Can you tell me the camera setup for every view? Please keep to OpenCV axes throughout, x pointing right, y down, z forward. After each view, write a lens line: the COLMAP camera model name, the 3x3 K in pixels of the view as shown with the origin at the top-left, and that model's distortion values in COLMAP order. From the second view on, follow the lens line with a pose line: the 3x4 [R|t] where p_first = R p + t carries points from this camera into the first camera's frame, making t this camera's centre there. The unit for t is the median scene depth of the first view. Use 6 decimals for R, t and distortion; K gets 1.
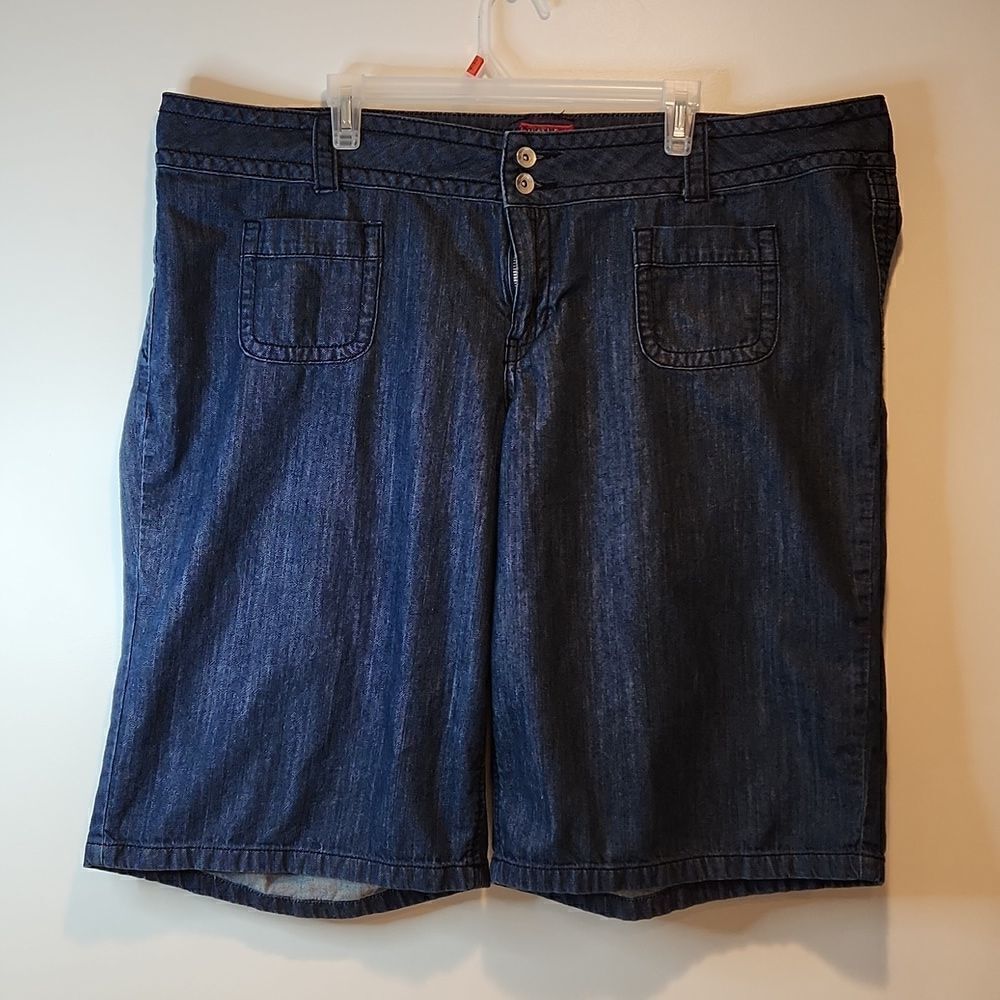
lens RADIAL K [[1461.7, 0, 480.1], [0, 1461.7, 513.7], [0, 0, 1]] dist [0.071470, 0.000000]
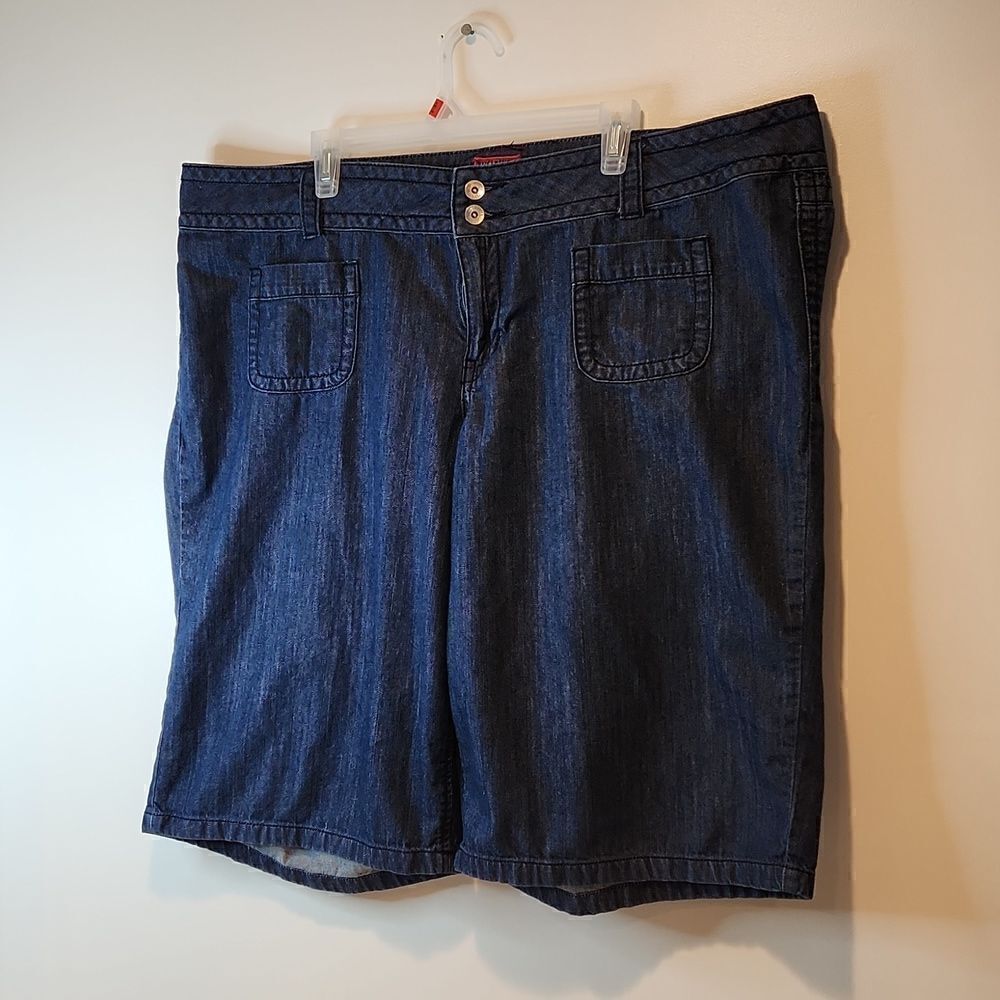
lens RADIAL K [[1461.7, 0, 503.7], [0, 1461.7, 482.3], [0, 0, 1]] dist [0.071470, 0.000000]
pose [[0.936284, -0.023820, -0.350436, 0.418520], [0.027104, 0.999623, 0.004470, -0.035077], [0.350197, -0.013684, 0.936576, 0.008036]]
